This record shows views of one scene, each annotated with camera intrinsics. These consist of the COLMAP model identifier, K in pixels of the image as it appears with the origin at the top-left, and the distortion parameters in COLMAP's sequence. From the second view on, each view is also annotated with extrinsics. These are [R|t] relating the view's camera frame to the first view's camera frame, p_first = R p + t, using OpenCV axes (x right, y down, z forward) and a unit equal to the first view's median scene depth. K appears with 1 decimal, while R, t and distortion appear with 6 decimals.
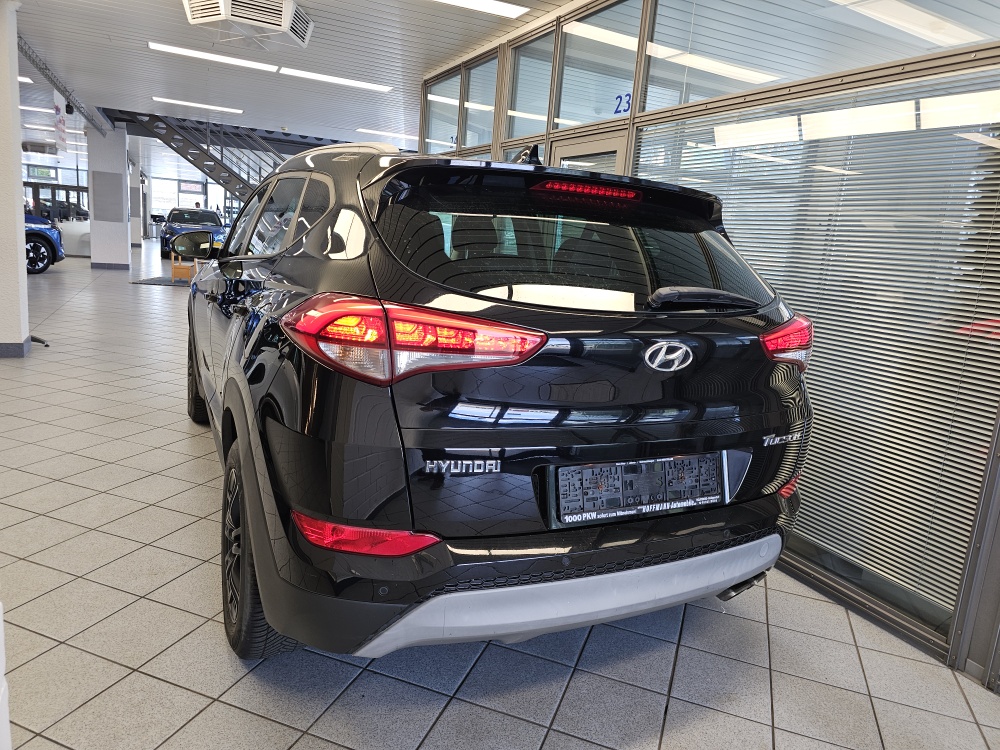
lens RADIAL K [[686.4, 0, 493.6], [0, 686.4, 377.9], [0, 0, 1]] dist [0.034992, -0.044040]
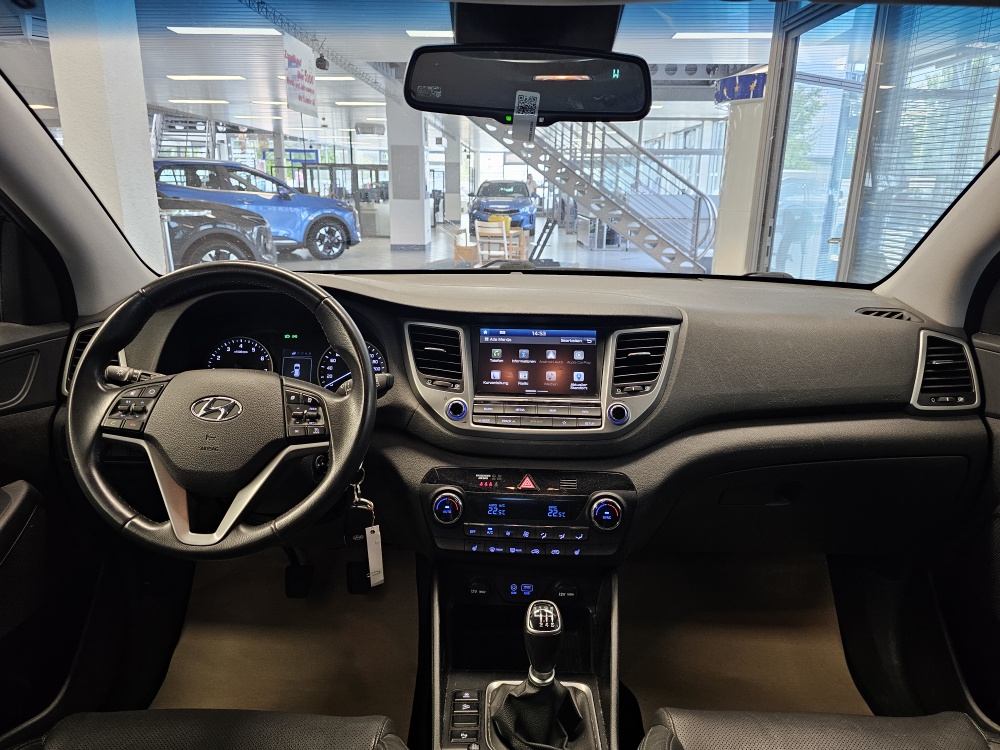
lens RADIAL K [[686.4, 0, 506.4], [0, 686.4, 374.0], [0, 0, 1]] dist [0.034992, -0.044040]
pose [[0.901112, 0.054376, -0.430164, -0.027943], [-0.035330, 0.998014, 0.052147, -0.045994], [0.432146, -0.031792, 0.901243, 0.220143]]
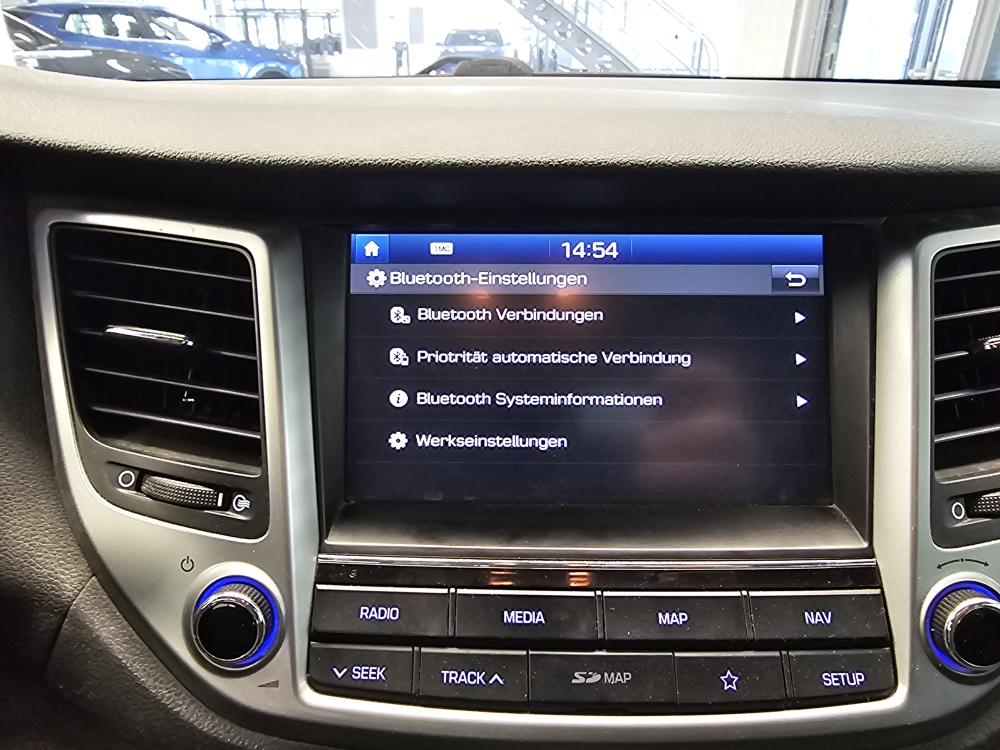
lens RADIAL K [[679.7, 0, 498.1], [0, 679.7, 372.4], [0, 0, 1]] dist [0.017162, -0.009946]
pose [[0.911593, 0.109877, -0.396137, -0.055936], [-0.016030, 0.972387, 0.232825, -0.047973], [0.410780, -0.205892, 0.888182, 0.280223]]
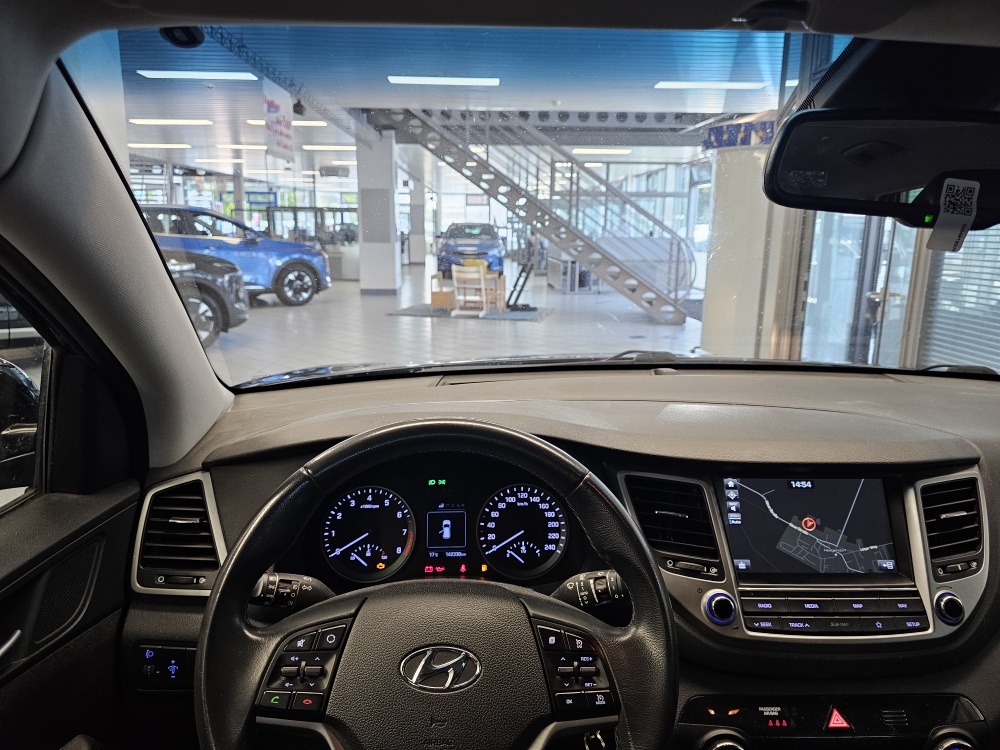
lens RADIAL K [[686.4, 0, 497.3], [0, 686.4, 360.4], [0, 0, 1]] dist [0.034992, -0.044040]
pose [[0.924069, 0.009738, -0.382102, -0.064232], [-0.019260, 0.999592, -0.021102, -0.056395], [0.381741, 0.026859, 0.923879, 0.230690]]
